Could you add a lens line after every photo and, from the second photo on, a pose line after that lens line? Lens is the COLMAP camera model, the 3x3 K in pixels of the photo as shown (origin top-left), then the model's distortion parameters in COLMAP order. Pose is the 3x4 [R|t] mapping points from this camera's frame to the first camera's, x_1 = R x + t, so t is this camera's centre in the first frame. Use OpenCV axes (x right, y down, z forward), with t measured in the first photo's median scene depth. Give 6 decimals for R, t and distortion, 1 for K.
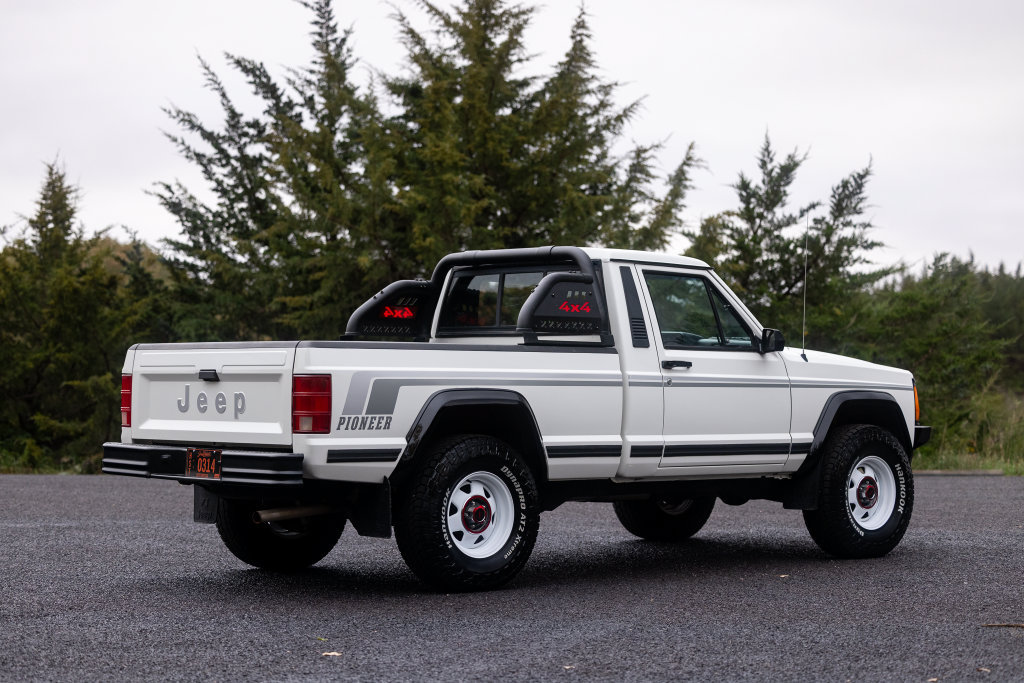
lens RADIAL K [[2323.8, 0, 512.0], [0, 2323.8, 341.5], [0, 0, 1]] dist [-0.064902, -0.470044]
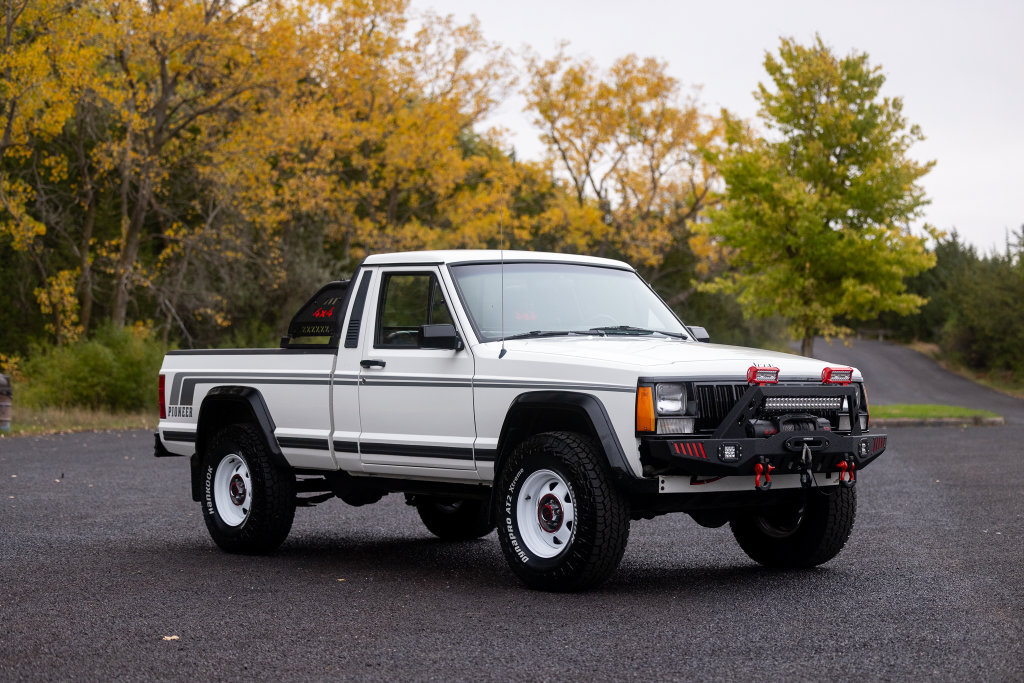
lens RADIAL K [[2323.8, 0, 512.0], [0, 2323.8, 341.5], [0, 0, 1]] dist [-0.064902, -0.470044]
pose [[-0.070211, -0.017544, -0.997378, 1.106269], [0.013987, 0.999730, -0.018570, 0.020593], [0.997434, -0.015255, -0.069947, 1.161541]]
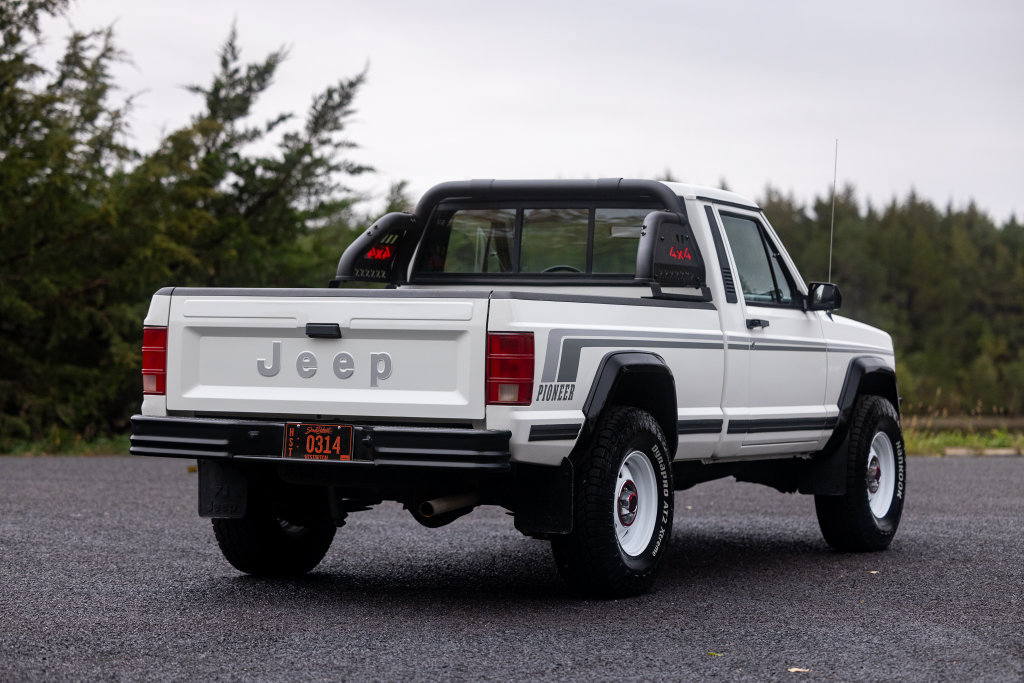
lens RADIAL K [[2985.9, 0, 596.6], [0, 2985.9, 340.4], [0, 0, 1]] dist [0.015027, -0.709898]
pose [[0.913624, 0.012405, 0.406372, -0.433879], [-0.020410, 0.999674, 0.015372, 0.000442], [-0.406049, -0.022339, 0.913578, 0.033677]]
